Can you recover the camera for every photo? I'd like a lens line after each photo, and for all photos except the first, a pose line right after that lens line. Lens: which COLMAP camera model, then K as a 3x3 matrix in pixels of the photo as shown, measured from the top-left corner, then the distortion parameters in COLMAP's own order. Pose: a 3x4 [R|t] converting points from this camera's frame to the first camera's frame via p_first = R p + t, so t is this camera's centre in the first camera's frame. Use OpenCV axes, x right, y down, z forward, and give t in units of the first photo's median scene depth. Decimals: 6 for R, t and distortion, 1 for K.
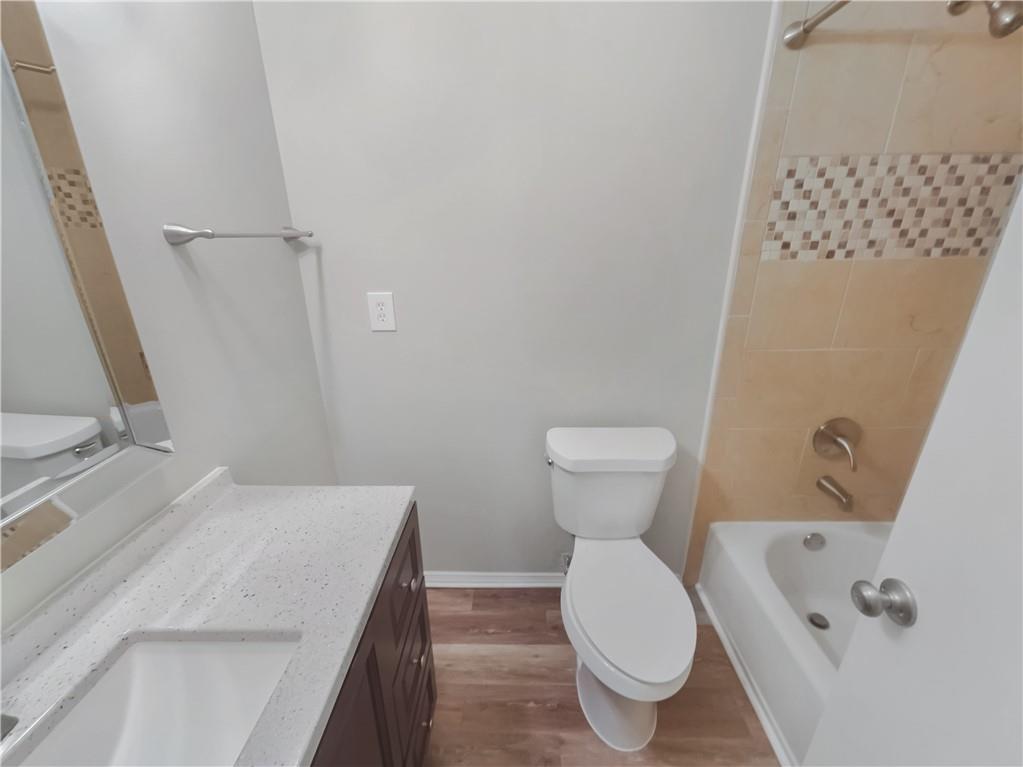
lens RADIAL K [[416.7, 0, 511.5], [0, 416.7, 383.5], [0, 0, 1]] dist [0.000755, 0.000559]
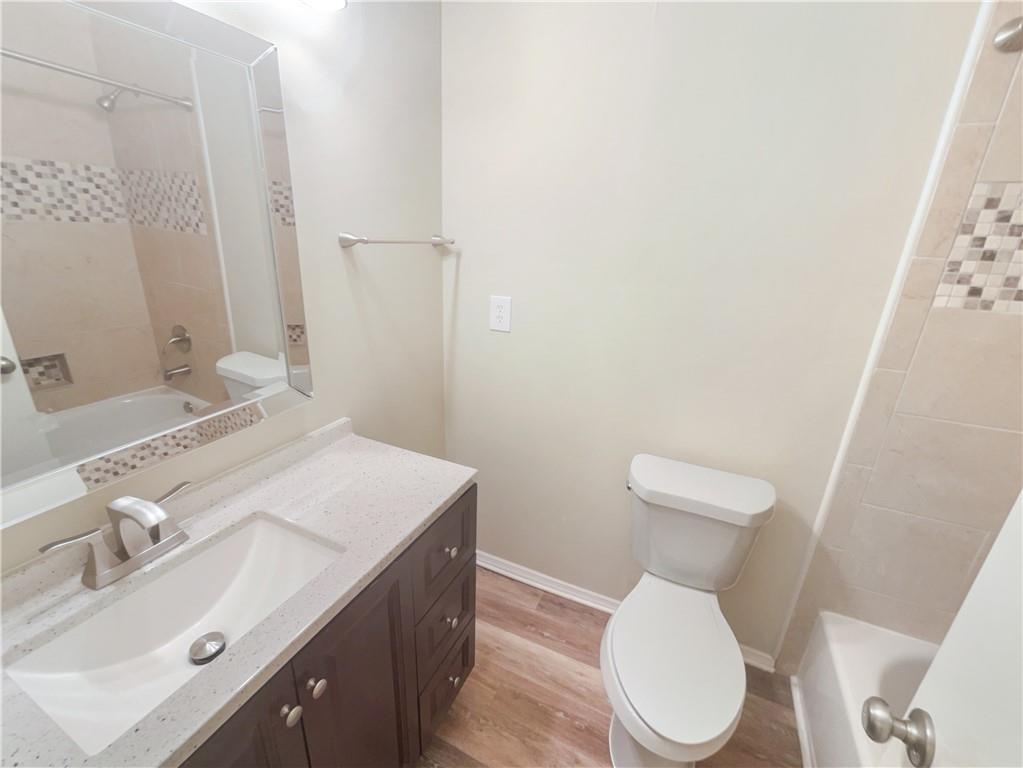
lens RADIAL K [[431.3, 0, 511.5], [0, 431.3, 384.0], [0, 0, 1]] dist [-0.016941, 0.000948]
pose [[0.914521, 0.175769, -0.364357, 0.183844], [-0.182633, 0.983054, 0.015830, -0.013223], [0.360965, 0.052067, 0.931125, -0.050381]]
